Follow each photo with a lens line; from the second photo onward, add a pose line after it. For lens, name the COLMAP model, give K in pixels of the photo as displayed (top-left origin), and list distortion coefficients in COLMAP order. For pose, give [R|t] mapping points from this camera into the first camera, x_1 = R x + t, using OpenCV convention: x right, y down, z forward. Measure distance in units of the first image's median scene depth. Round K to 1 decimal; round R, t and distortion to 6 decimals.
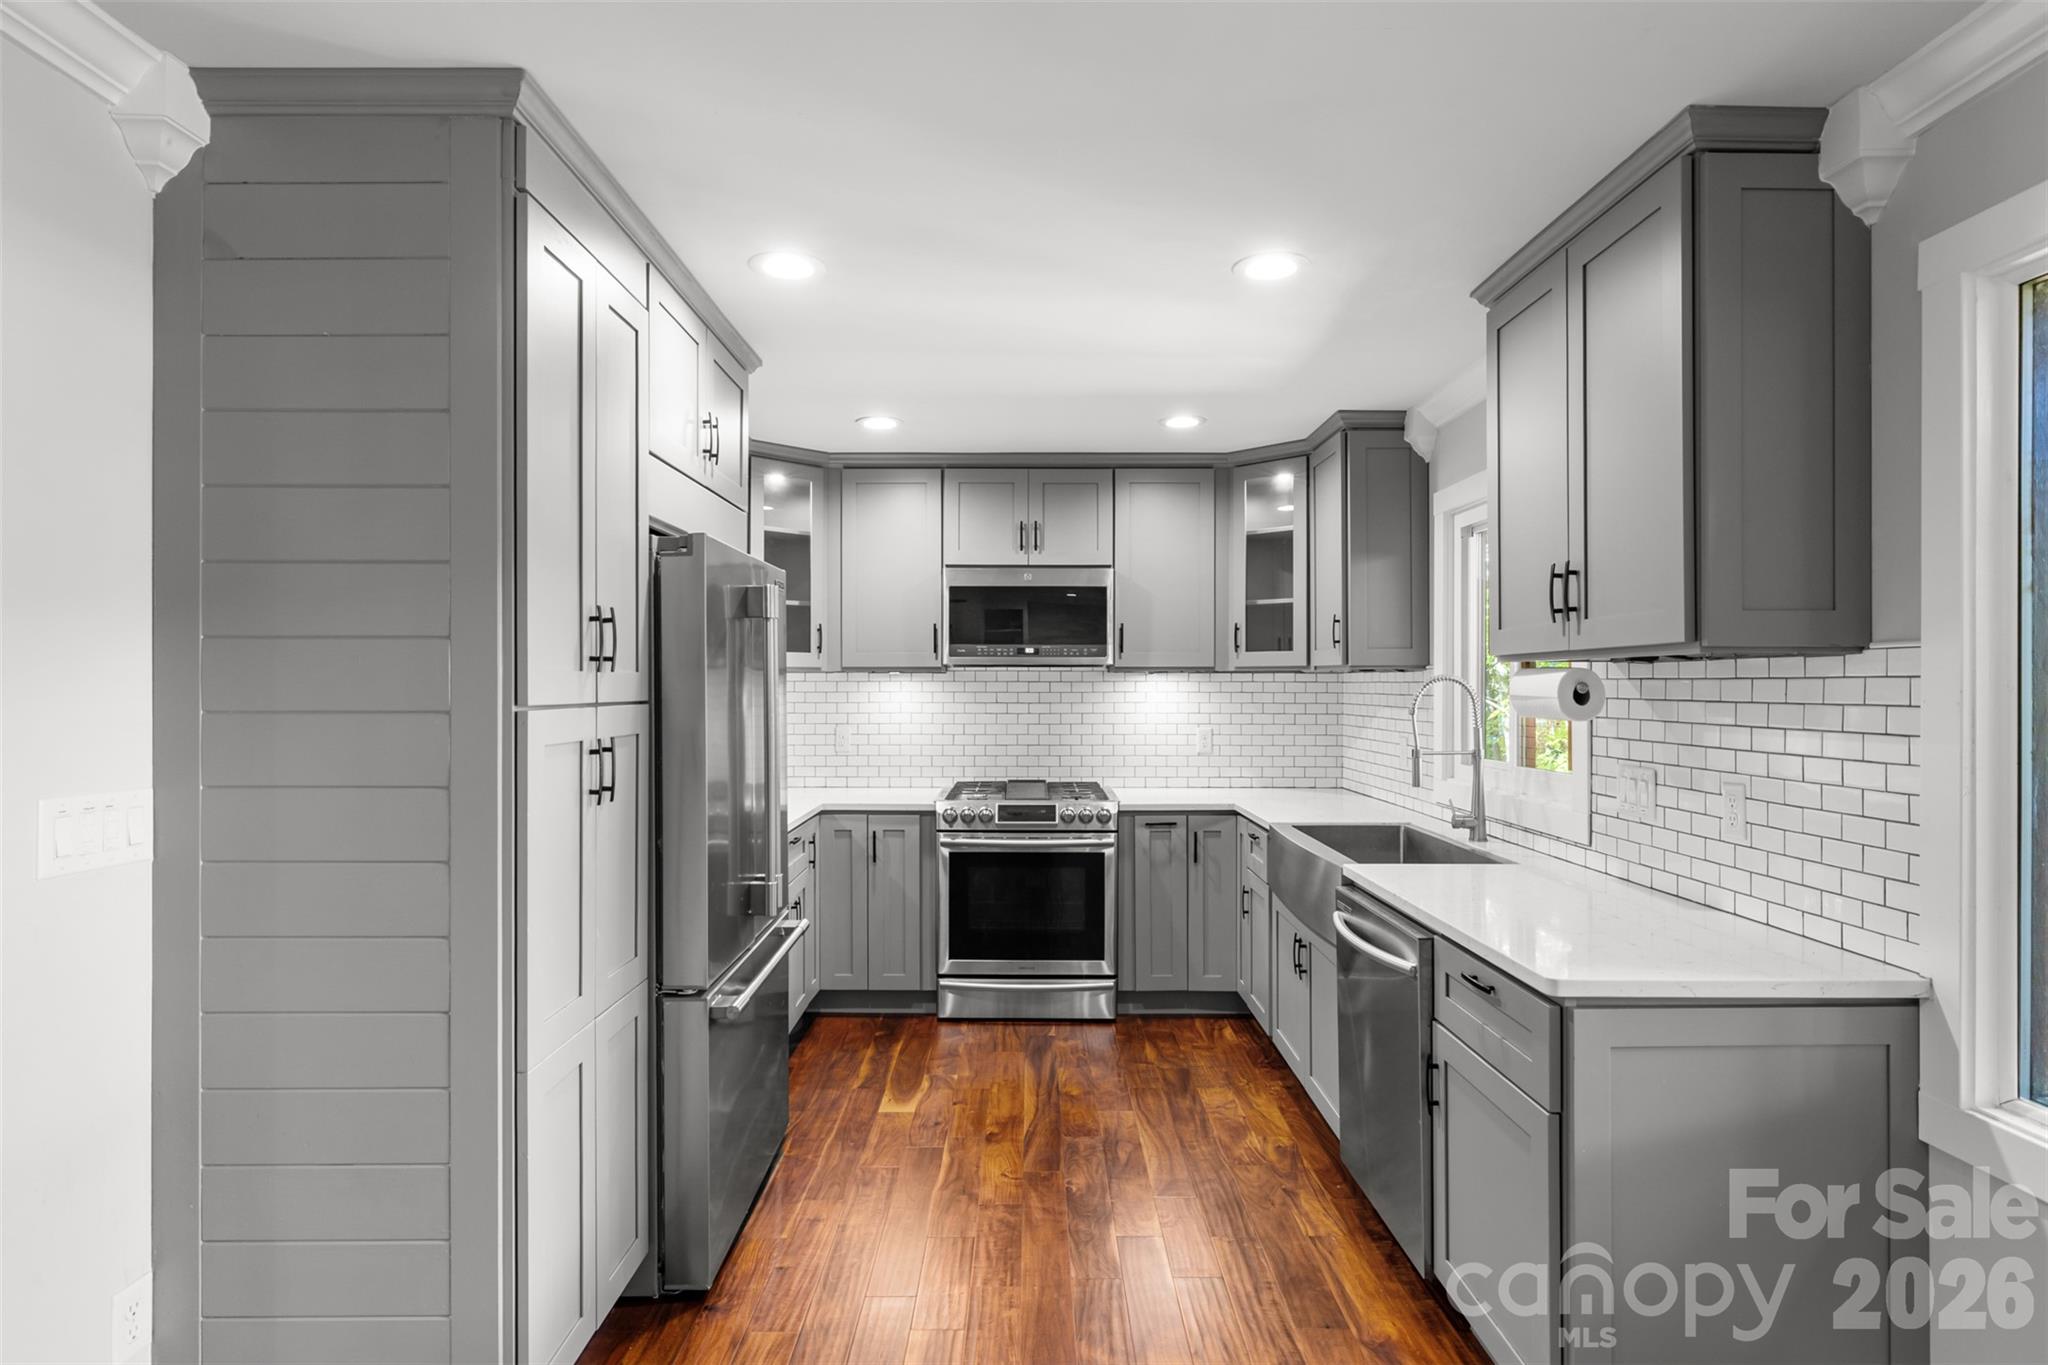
lens RADIAL K [[1079.3, 0, 1017.6], [0, 1079.3, 686.5], [0, 0, 1]] dist [0.003178, -0.000174]
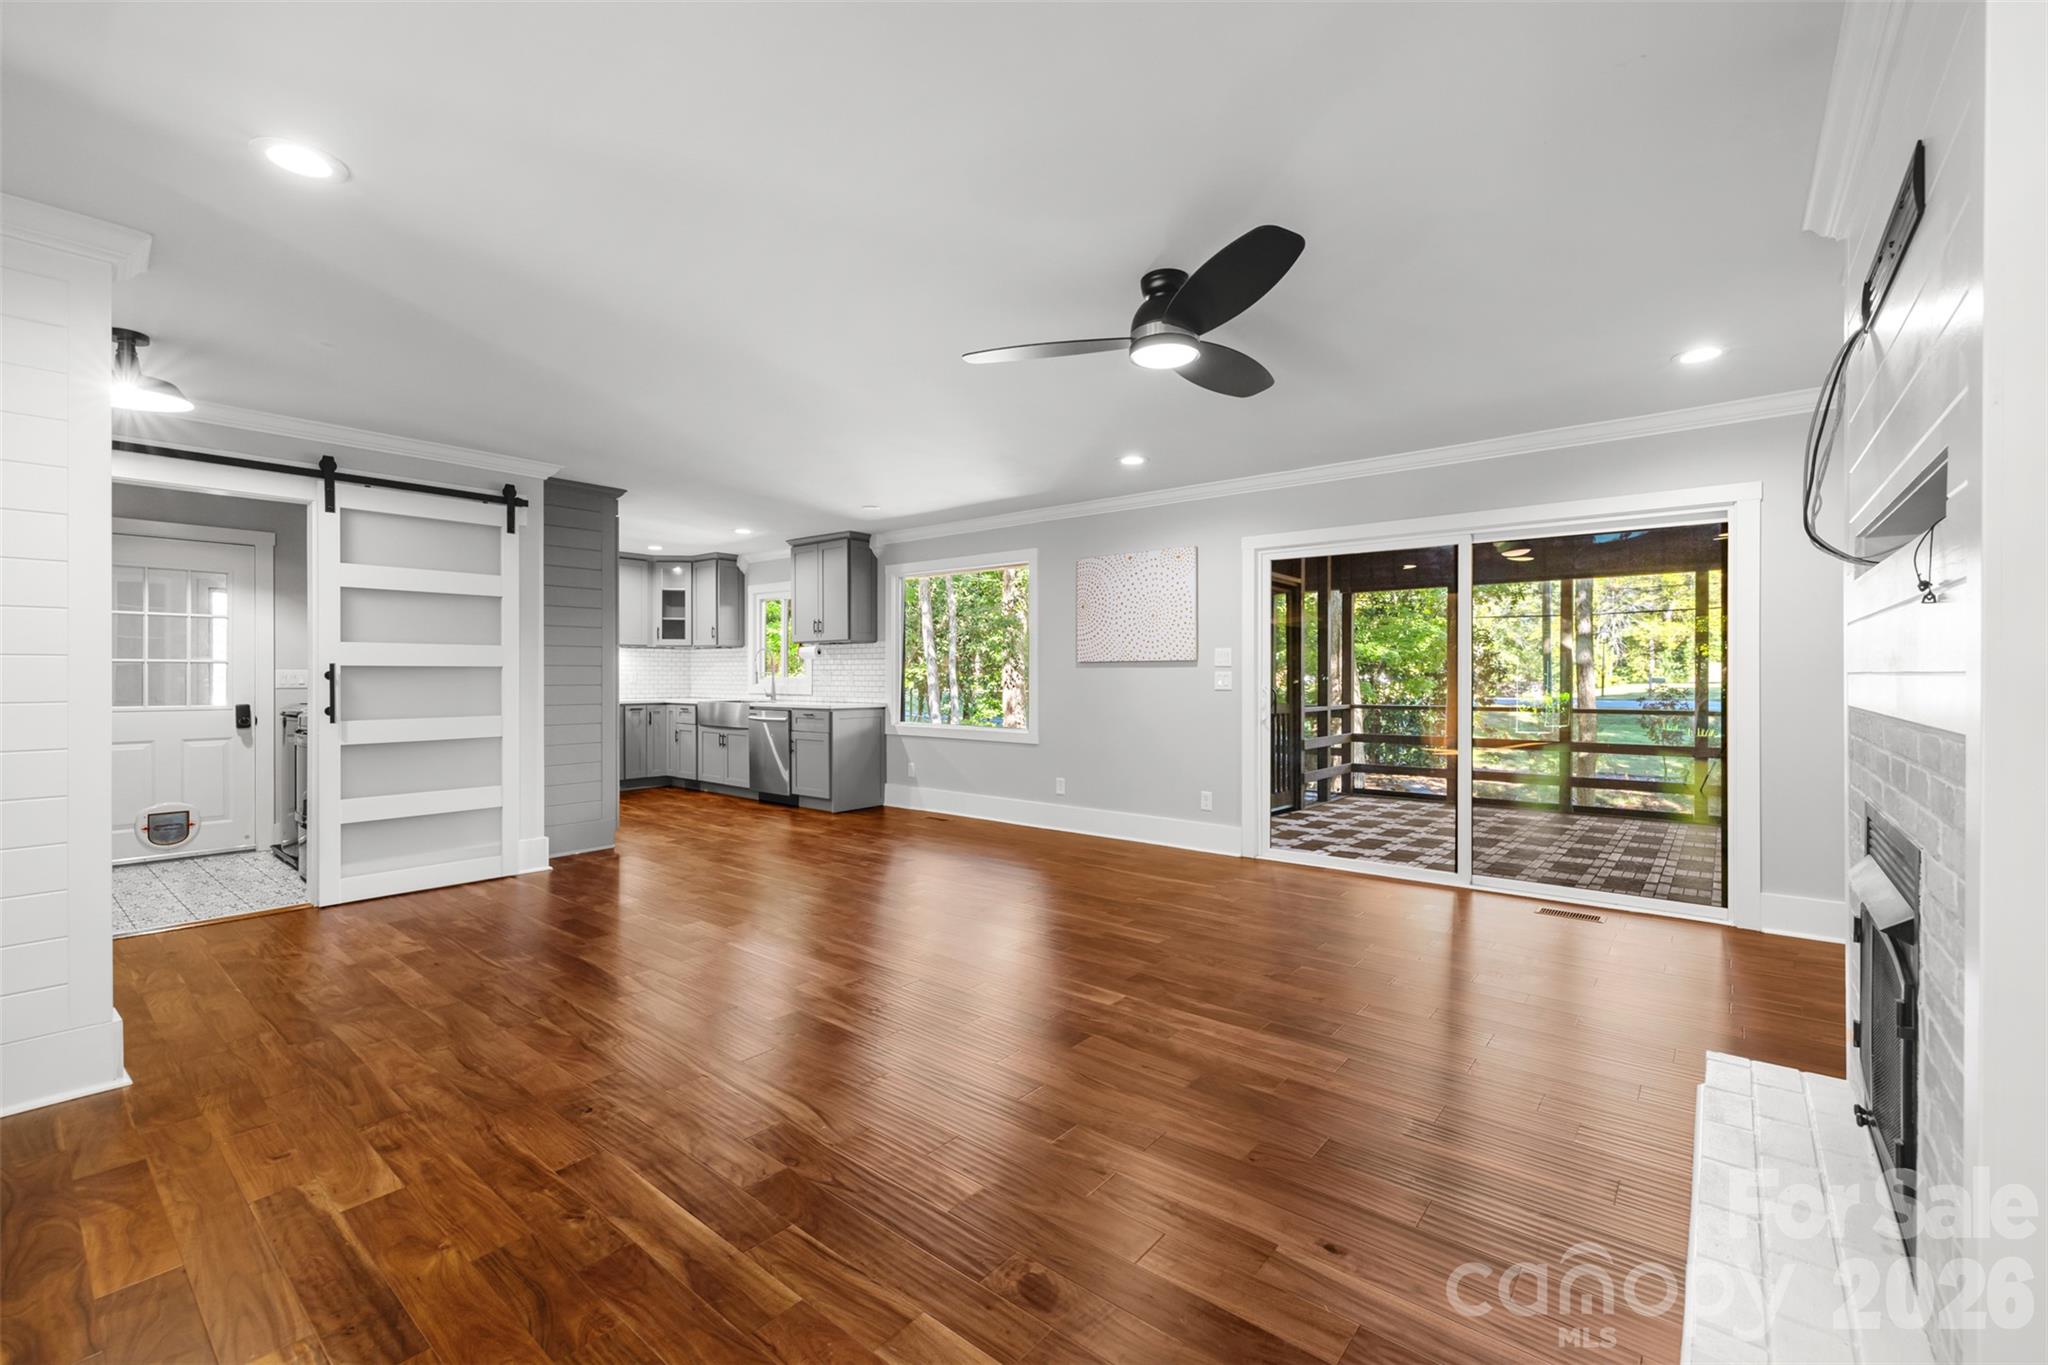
lens RADIAL K [[855.0, 0, 1026.5], [0, 855.0, 675.6], [0, 0, 1]] dist [-0.000429, 0.000212]
pose [[0.628557, 0.001017, 0.777762, -1.452745], [-0.001908, 0.999998, 0.000234, 0.091737], [-0.777761, -0.001631, 0.628558, -1.586979]]
